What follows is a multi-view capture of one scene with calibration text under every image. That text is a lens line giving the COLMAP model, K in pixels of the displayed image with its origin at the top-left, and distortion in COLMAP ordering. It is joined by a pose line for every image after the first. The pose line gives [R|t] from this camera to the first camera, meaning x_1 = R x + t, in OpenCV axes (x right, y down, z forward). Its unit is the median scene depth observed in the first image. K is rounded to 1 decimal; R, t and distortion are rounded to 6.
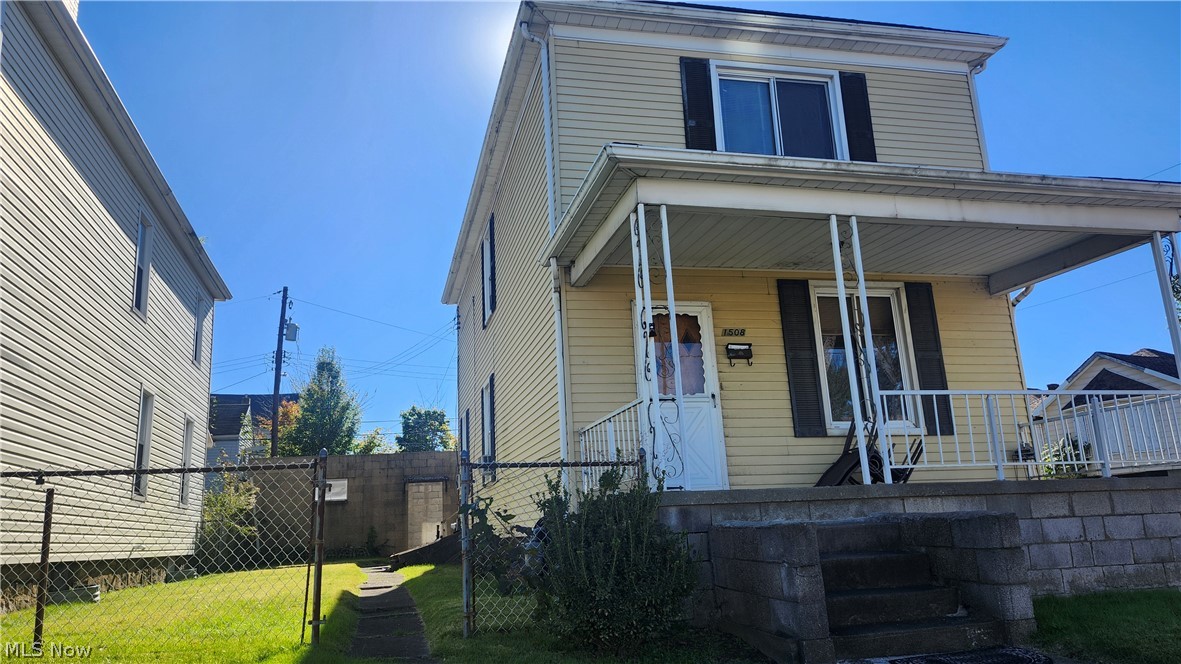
lens RADIAL K [[829.2, 0, 588.7], [0, 829.2, 334.0], [0, 0, 1]] dist [0.087024, -0.094197]
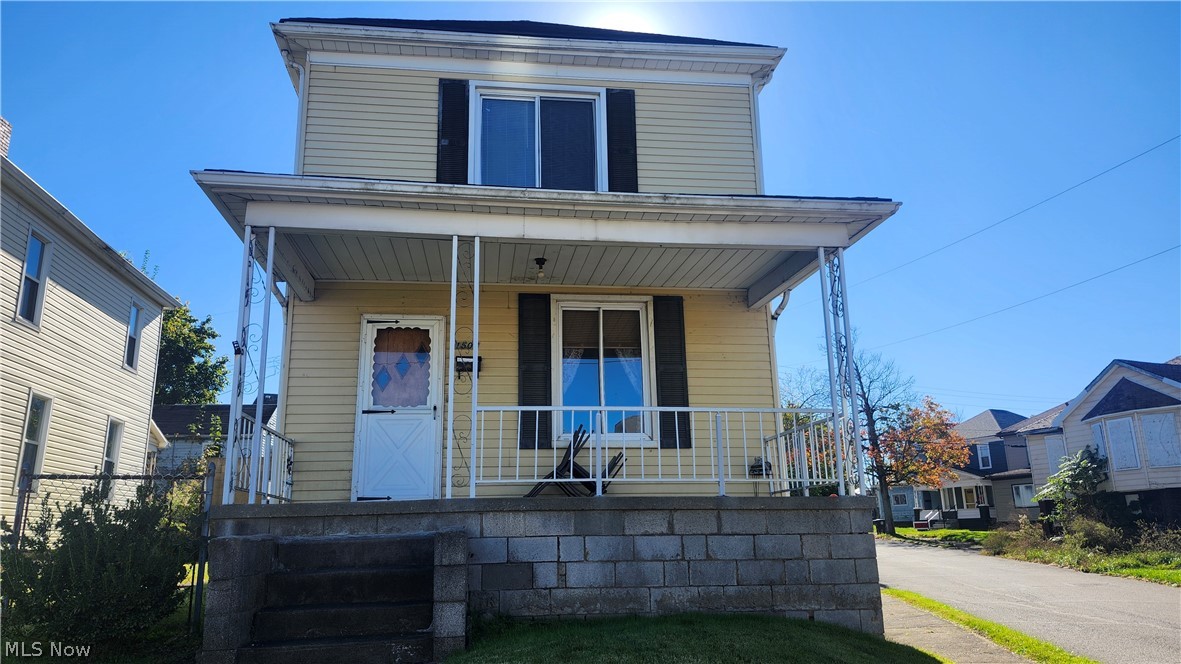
lens RADIAL K [[824.5, 0, 588.7], [0, 824.5, 316.7], [0, 0, 1]] dist [0.124784, -0.184256]
pose [[0.993711, -0.000405, -0.111975, 0.423719], [-0.002175, 0.999735, -0.022915, -0.014020], [0.111955, 0.023015, 0.993447, 0.002573]]
